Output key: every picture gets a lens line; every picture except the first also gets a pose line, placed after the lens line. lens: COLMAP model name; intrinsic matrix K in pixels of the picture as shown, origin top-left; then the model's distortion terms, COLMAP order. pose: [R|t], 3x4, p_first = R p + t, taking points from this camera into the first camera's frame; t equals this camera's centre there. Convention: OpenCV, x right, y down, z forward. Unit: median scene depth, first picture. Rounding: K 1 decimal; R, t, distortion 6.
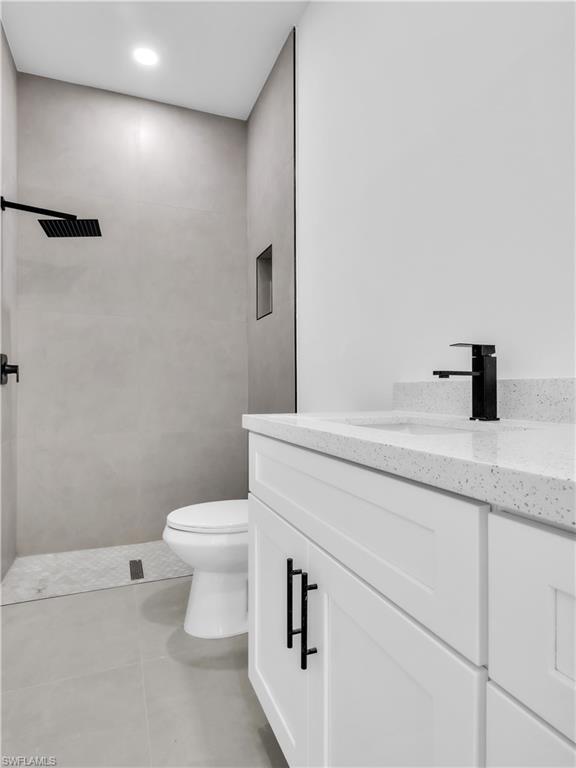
lens RADIAL K [[430.8, 0, 286.9], [0, 430.8, 401.1], [0, 0, 1]] dist [-0.002408, -0.000634]
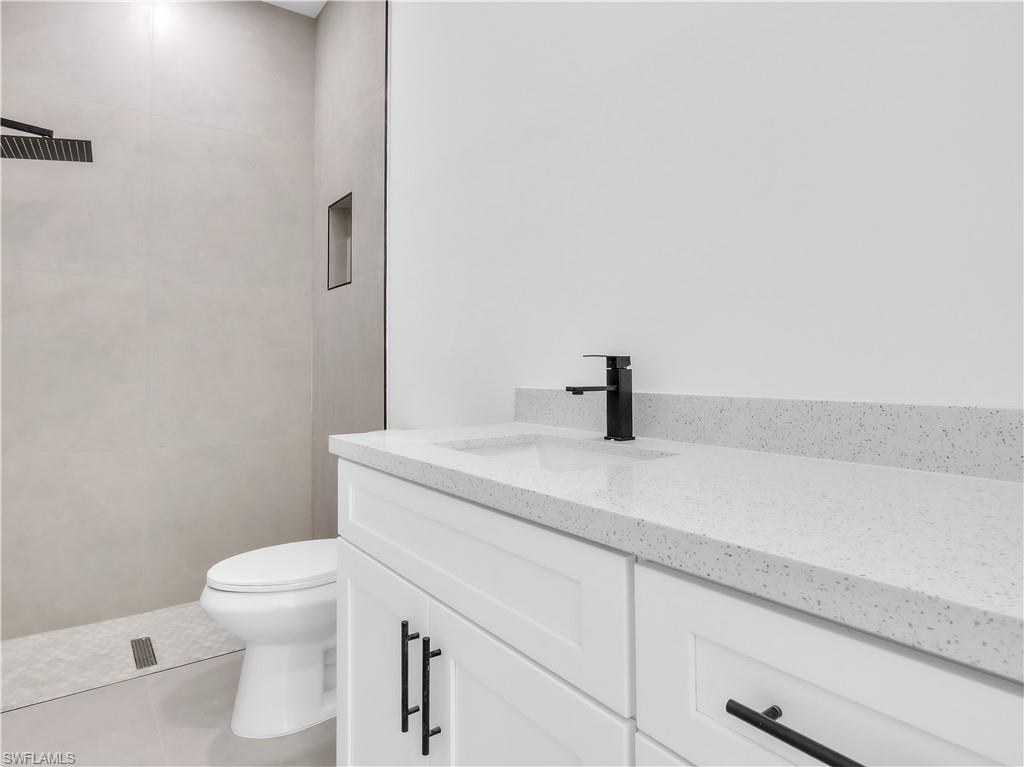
lens RADIAL K [[582.9, 0, 512.5], [0, 582.9, 375.7], [0, 0, 1]] dist [0.001641, -0.003402]
pose [[0.965094, 0.003155, 0.261885, -0.072186], [0.001332, 0.999855, -0.016954, -0.068229], [-0.261901, 0.016711, 0.964950, -0.108849]]
